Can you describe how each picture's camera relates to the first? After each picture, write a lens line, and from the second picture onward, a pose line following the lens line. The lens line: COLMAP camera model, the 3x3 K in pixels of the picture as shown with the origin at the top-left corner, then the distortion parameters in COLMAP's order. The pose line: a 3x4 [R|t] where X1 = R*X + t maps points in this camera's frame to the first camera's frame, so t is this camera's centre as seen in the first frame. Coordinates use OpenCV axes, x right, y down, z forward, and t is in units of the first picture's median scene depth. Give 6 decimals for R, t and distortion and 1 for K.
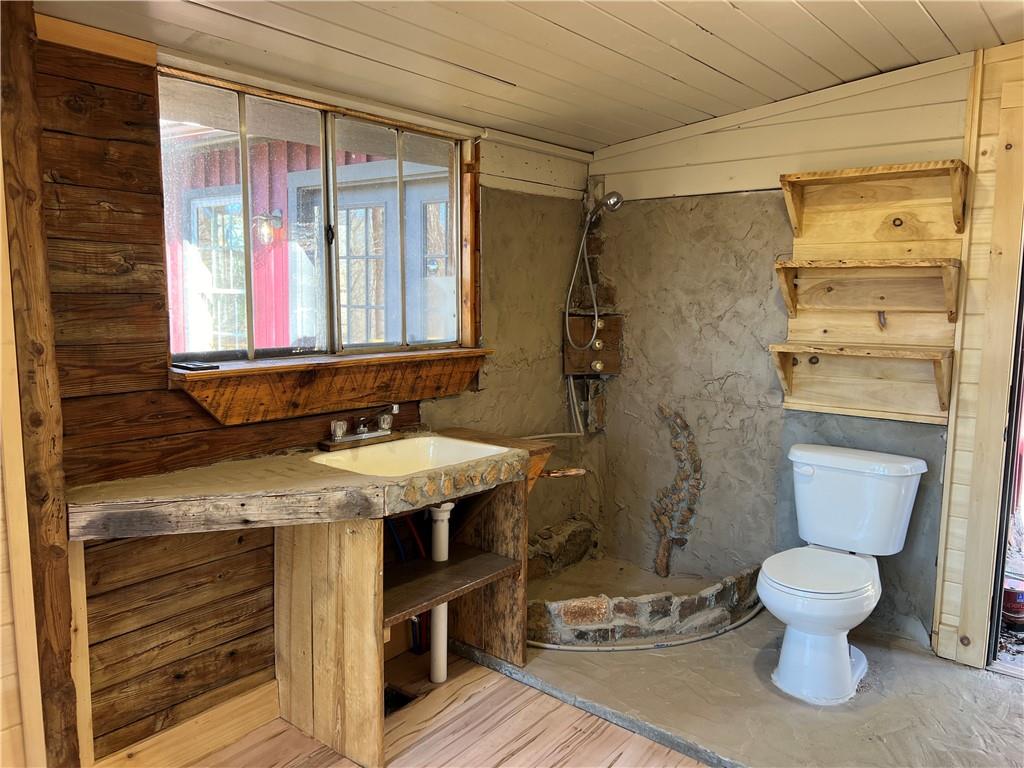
lens RADIAL K [[780.4, 0, 503.8], [0, 780.4, 381.6], [0, 0, 1]] dist [0.054416, -0.061731]
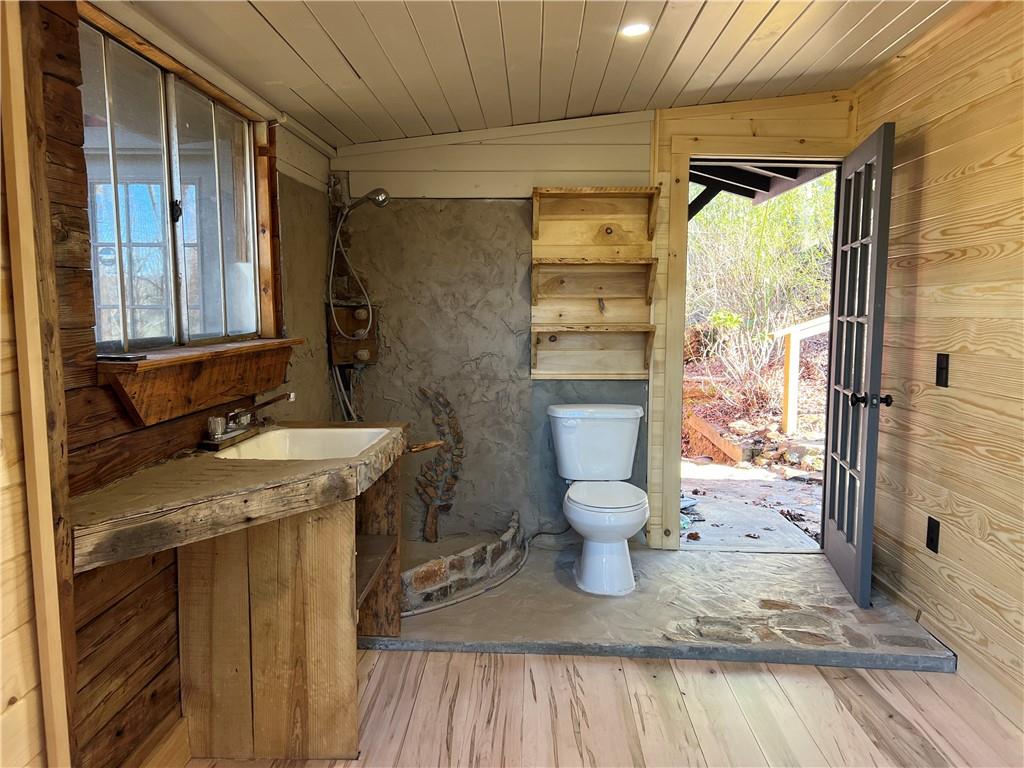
lens RADIAL K [[780.4, 0, 528.2], [0, 780.4, 385.1], [0, 0, 1]] dist [0.054416, -0.061731]
pose [[0.780582, -0.073081, 0.620766, -0.451310], [0.078078, 0.996763, 0.019168, 0.022058], [-0.620157, 0.033506, 0.783762, 0.057375]]
